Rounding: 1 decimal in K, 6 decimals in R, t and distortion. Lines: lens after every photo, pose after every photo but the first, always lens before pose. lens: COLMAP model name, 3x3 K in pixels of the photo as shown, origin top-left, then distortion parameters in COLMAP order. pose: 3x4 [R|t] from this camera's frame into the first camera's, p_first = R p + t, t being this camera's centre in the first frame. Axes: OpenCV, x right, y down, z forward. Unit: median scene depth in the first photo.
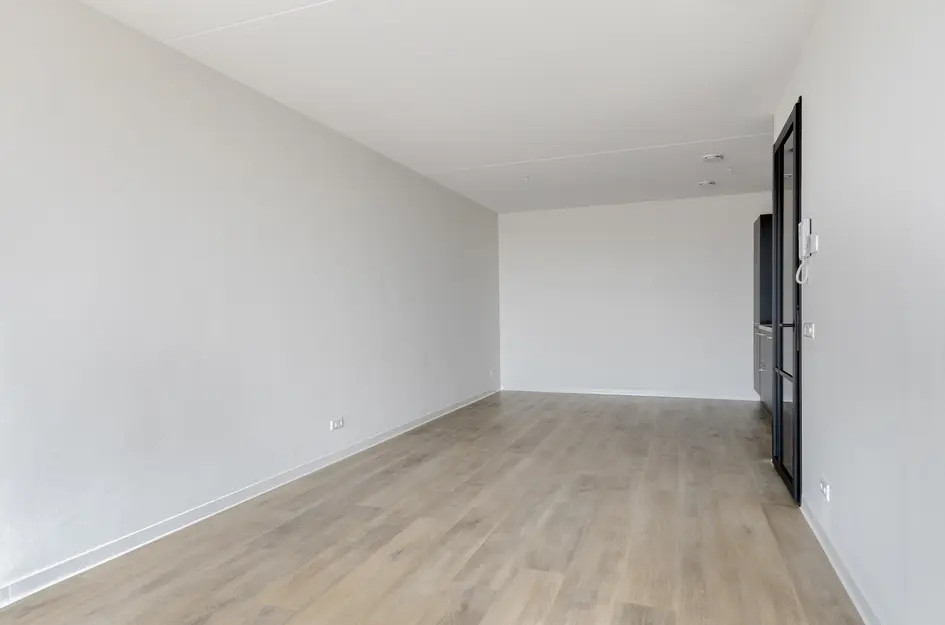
lens RADIAL K [[548.5, 0, 470.7], [0, 548.5, 302.3], [0, 0, 1]] dist [0.019209, 0.000159]
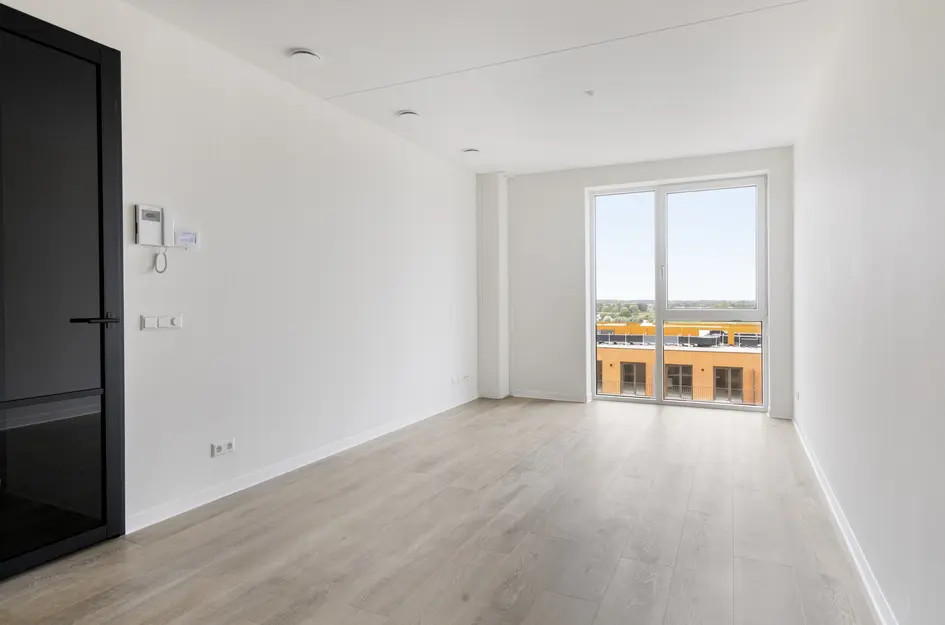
lens RADIAL K [[548.5, 0, 470.7], [0, 548.5, 302.3], [0, 0, 1]] dist [0.019209, 0.000159]
pose [[-0.996188, 0.018036, 0.085343, -0.005854], [0.016893, 0.999758, -0.014088, 0.033328], [-0.085577, -0.012592, -0.996252, 1.519455]]
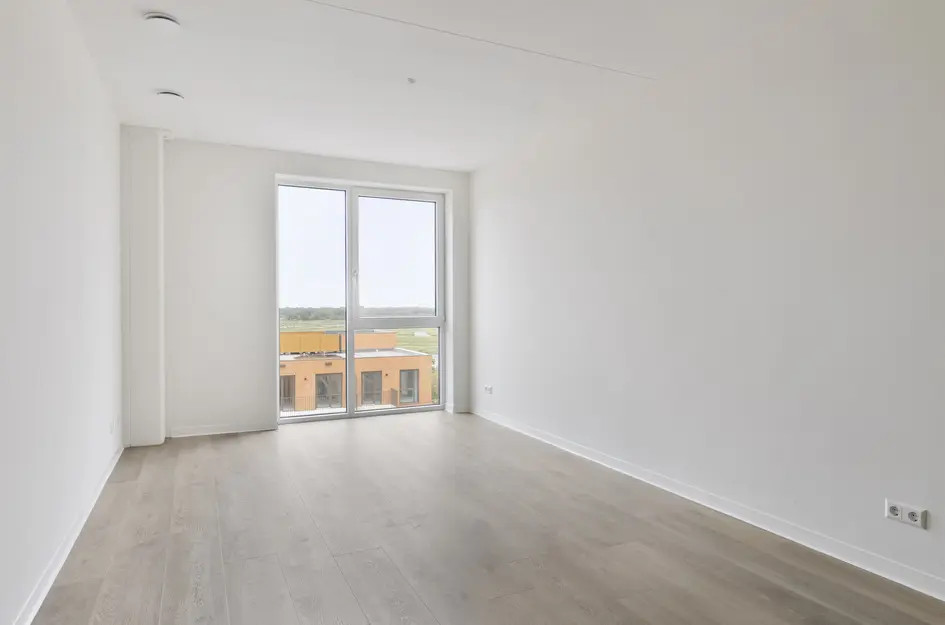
lens RADIAL K [[581.6, 0, 475.6], [0, 581.6, 307.5], [0, 0, 1]] dist [0.001611, 0.001766]
pose [[-0.679588, 0.019685, -0.733330, 0.495641], [0.023364, 0.999714, 0.005184, 0.015472], [0.733222, -0.013611, -0.679853, 1.236653]]
